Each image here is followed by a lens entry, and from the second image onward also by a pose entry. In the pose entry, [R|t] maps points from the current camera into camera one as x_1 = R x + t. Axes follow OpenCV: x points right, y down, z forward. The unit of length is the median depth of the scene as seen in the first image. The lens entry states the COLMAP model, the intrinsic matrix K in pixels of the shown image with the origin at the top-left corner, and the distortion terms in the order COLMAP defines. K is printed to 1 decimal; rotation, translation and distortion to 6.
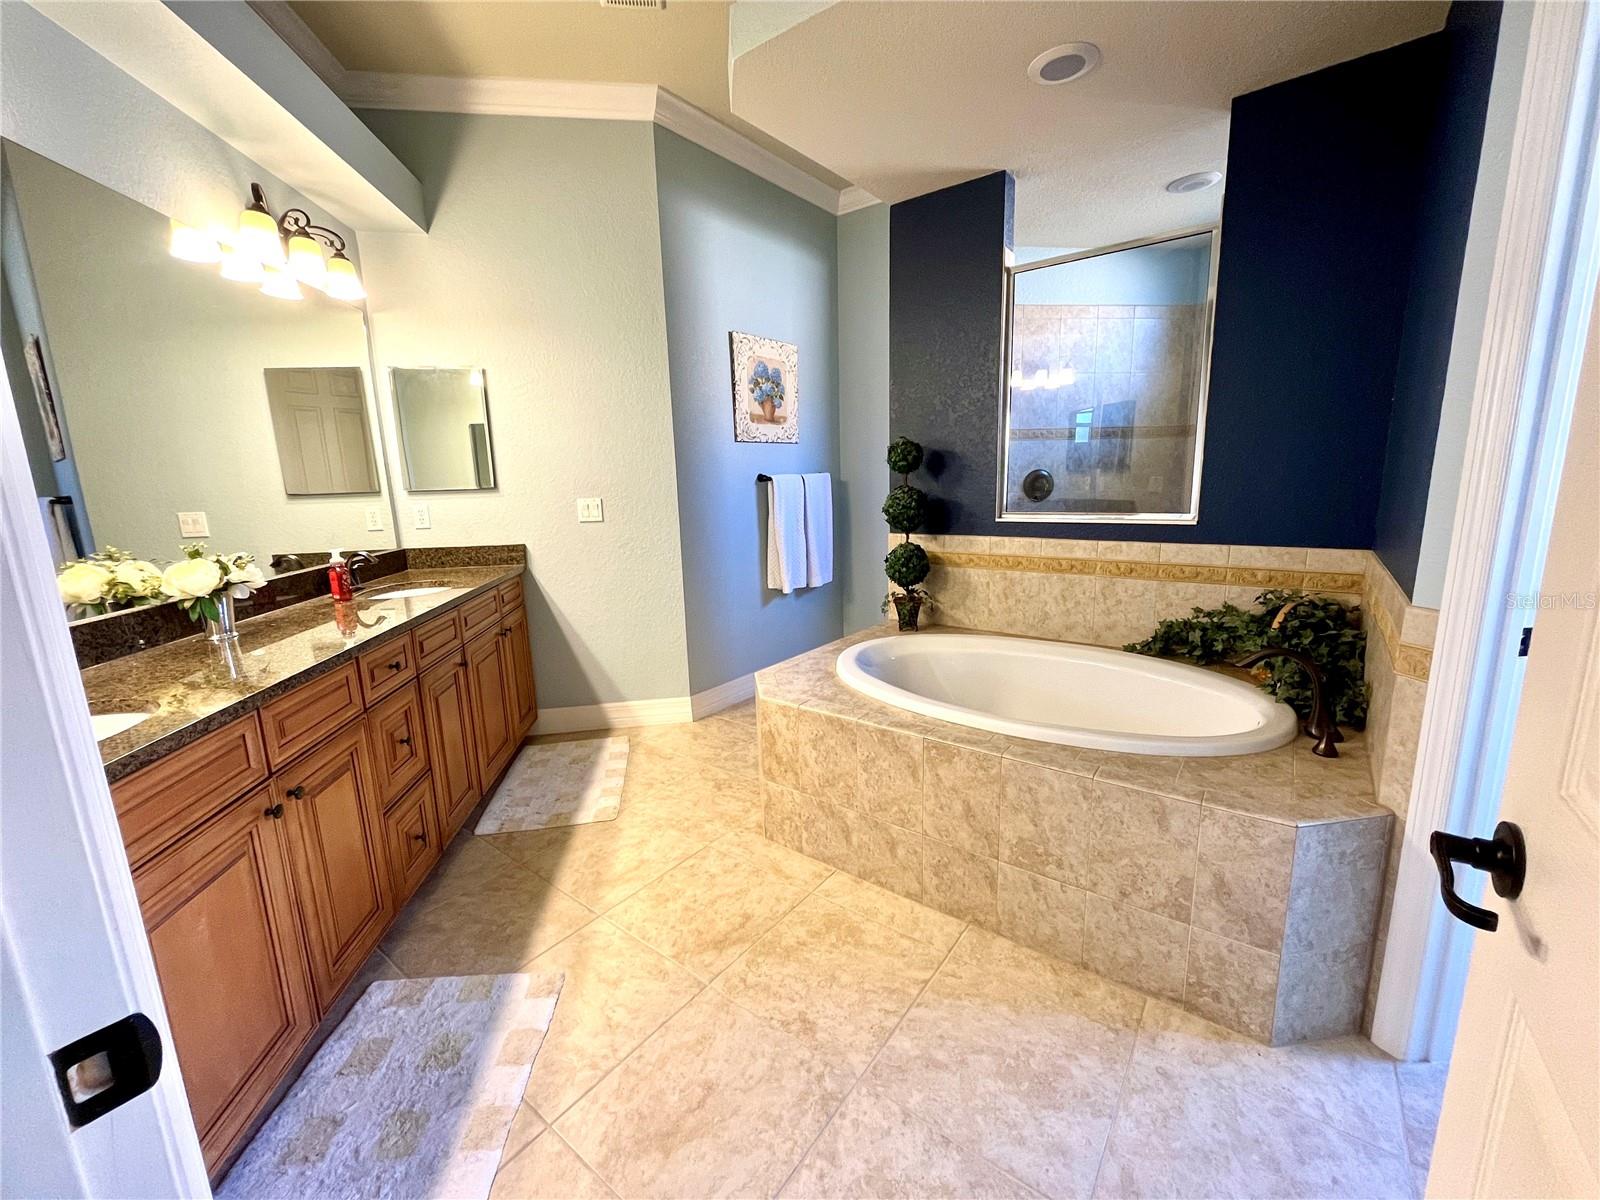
lens RADIAL K [[648.1, 0, 800.0], [0, 648.1, 600.0], [0, 0, 1]] dist [0.000343, 0.000015]
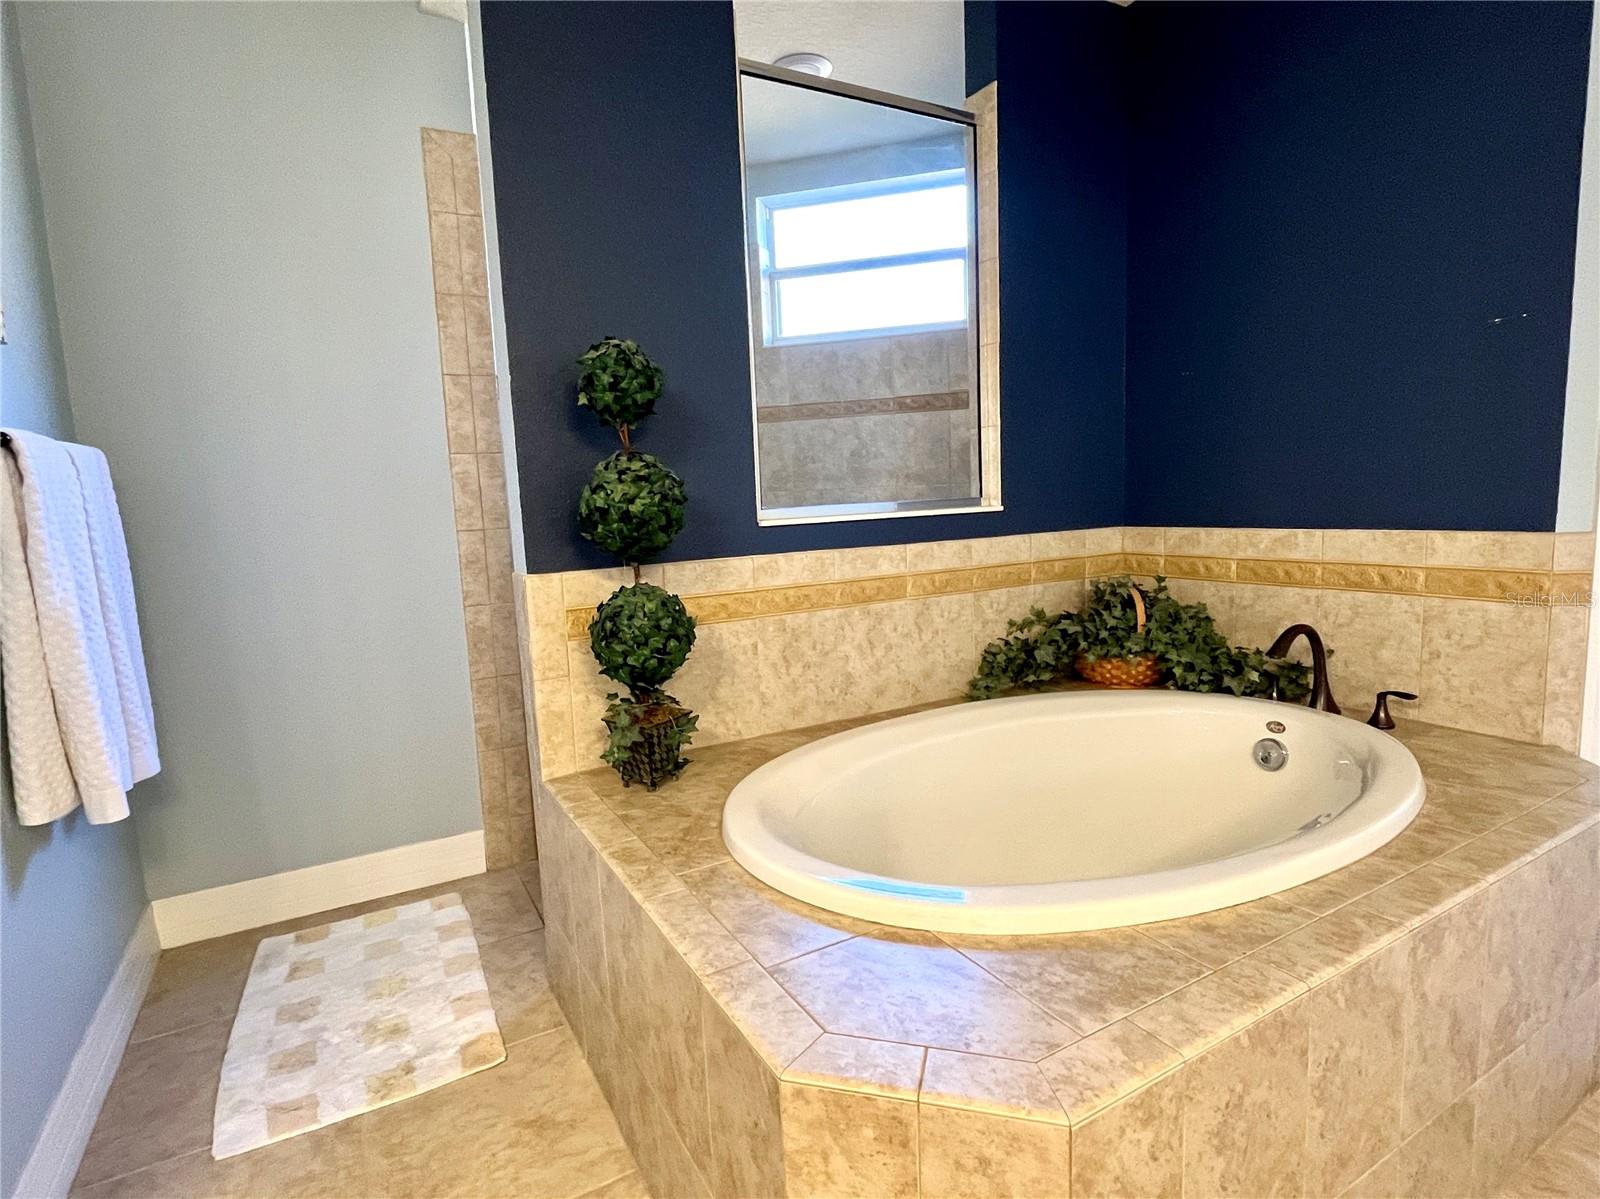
lens RADIAL K [[824.1, 0, 800.0], [0, 824.1, 599.5], [0, 0, 1]] dist [-0.023390, 0.000094]
pose [[0.404006, -0.109843, 0.908137, -0.331394], [0.200523, 0.979253, 0.029238, -0.083586], [-0.892507, 0.170290, 0.417650, 0.767471]]
